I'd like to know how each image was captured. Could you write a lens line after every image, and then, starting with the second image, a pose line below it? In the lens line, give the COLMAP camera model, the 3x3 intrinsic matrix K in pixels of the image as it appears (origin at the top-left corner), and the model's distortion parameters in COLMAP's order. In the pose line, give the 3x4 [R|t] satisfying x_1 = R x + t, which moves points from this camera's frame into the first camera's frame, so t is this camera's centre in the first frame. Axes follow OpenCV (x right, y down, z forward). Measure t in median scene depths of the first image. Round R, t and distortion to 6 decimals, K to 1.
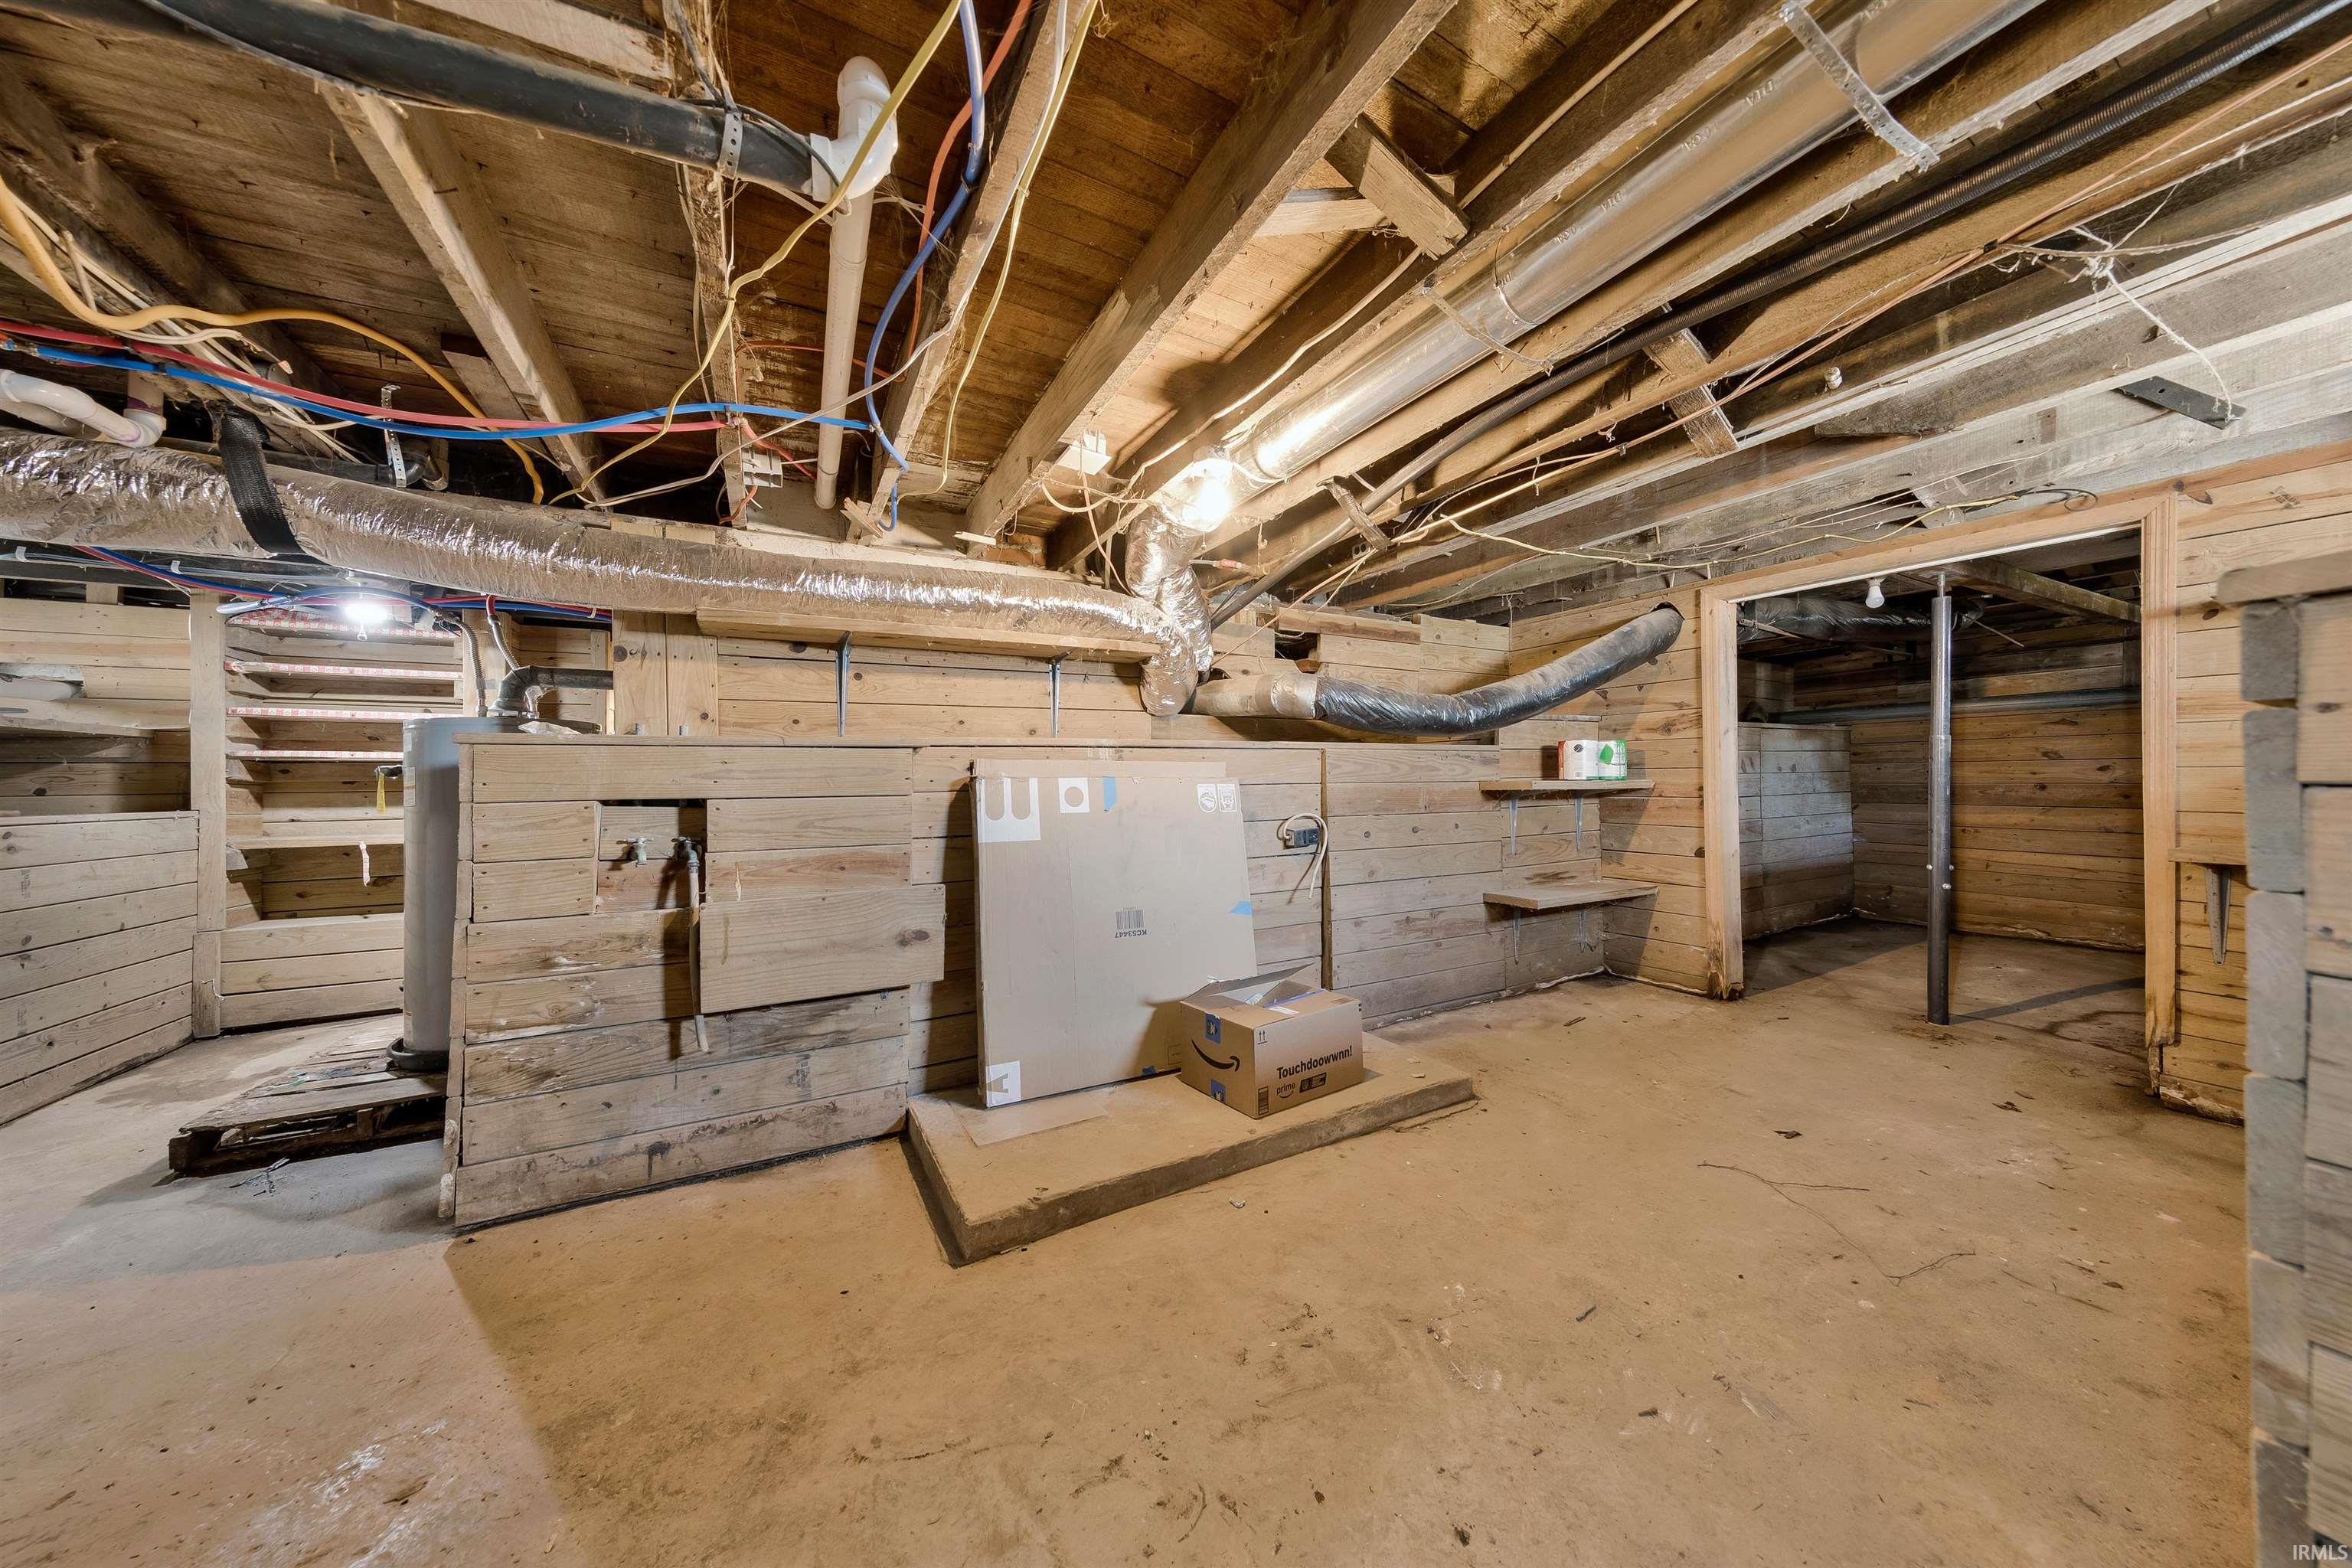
lens RADIAL K [[739.8, 0, 1177.7], [0, 739.8, 777.9], [0, 0, 1]] dist [0.001247, 0.000081]
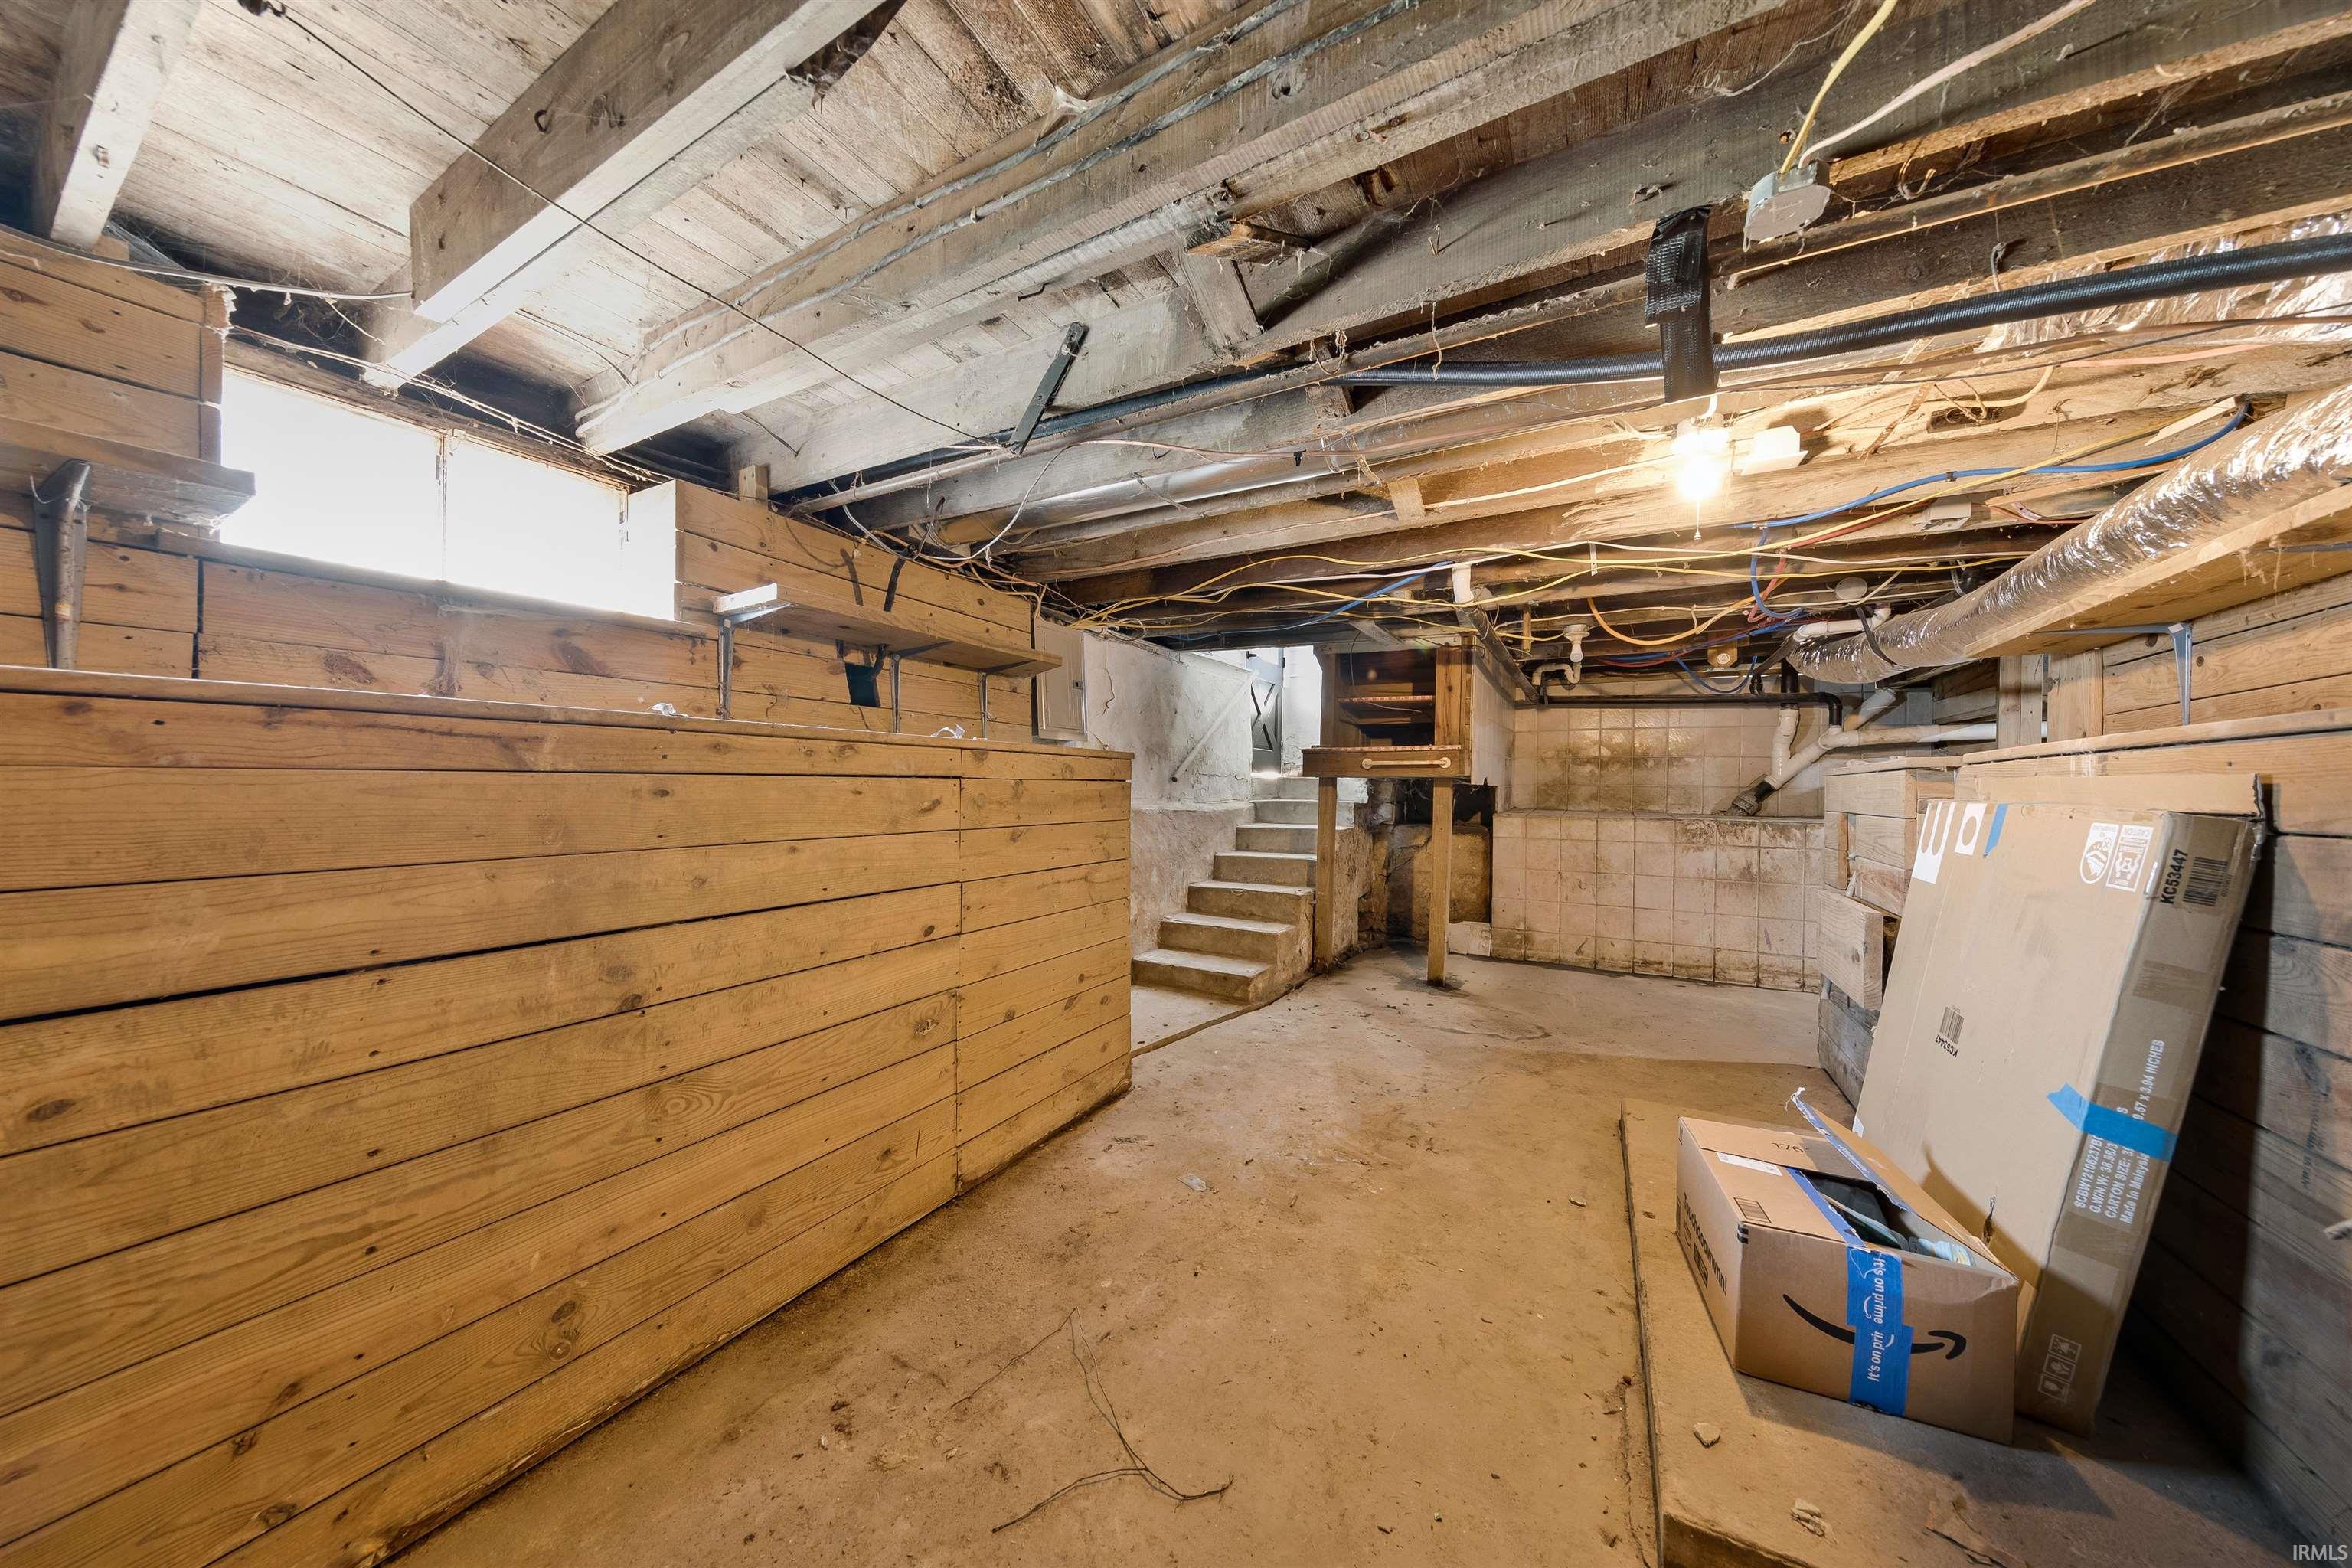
lens RADIAL K [[739.8, 0, 1177.7], [0, 739.8, 777.9], [0, 0, 1]] dist [0.001247, 0.000081]
pose [[-0.847369, -0.005210, -0.530979, 1.394500], [0.003322, 0.999880, -0.015112, -0.034372], [0.530994, -0.014569, -0.847250, 1.957899]]
